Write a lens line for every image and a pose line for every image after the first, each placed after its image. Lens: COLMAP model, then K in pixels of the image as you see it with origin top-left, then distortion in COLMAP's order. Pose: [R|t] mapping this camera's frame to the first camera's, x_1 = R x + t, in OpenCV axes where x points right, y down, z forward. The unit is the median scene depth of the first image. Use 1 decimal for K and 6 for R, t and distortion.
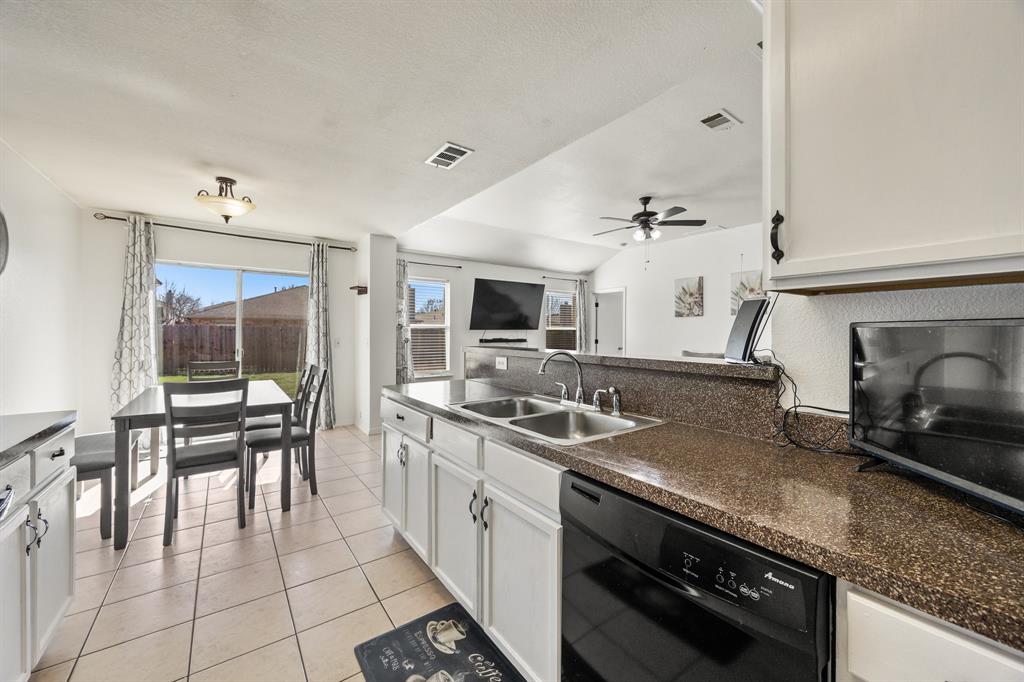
lens RADIAL K [[401.5, 0, 512.5], [0, 401.5, 328.9], [0, 0, 1]] dist [0.001304, 0.000239]
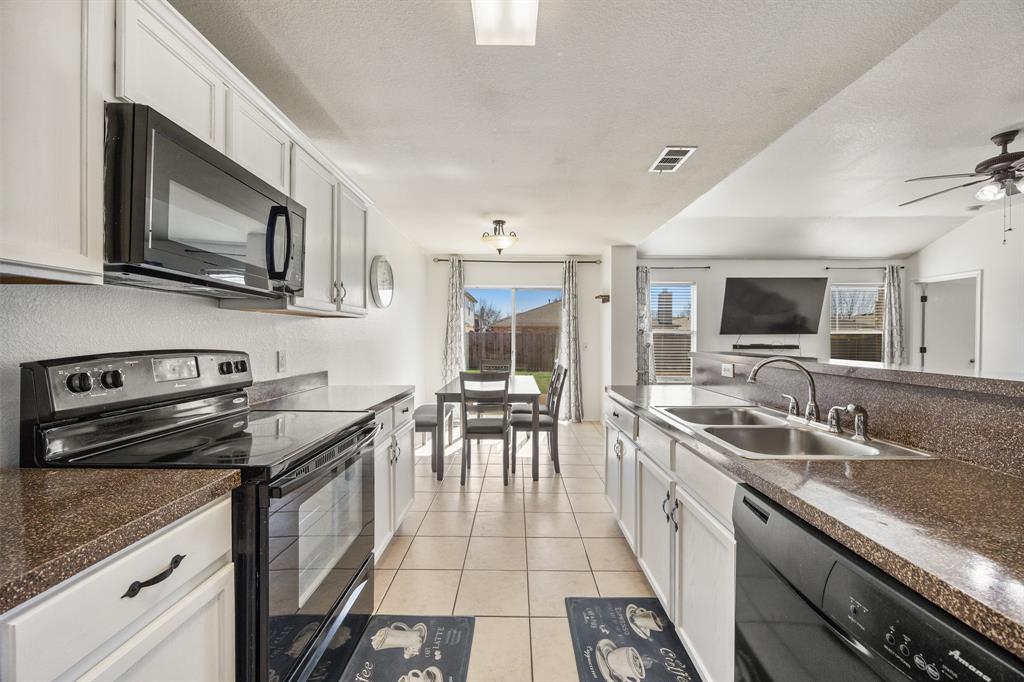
lens RADIAL K [[401.5, 0, 516.2], [0, 401.5, 339.4], [0, 0, 1]] dist [0.001304, 0.000239]
pose [[0.802227, 0.001226, -0.597018, 0.133852], [0.005931, 0.999932, 0.010023, 0.002394], [0.596990, -0.011582, 0.802165, -0.030429]]
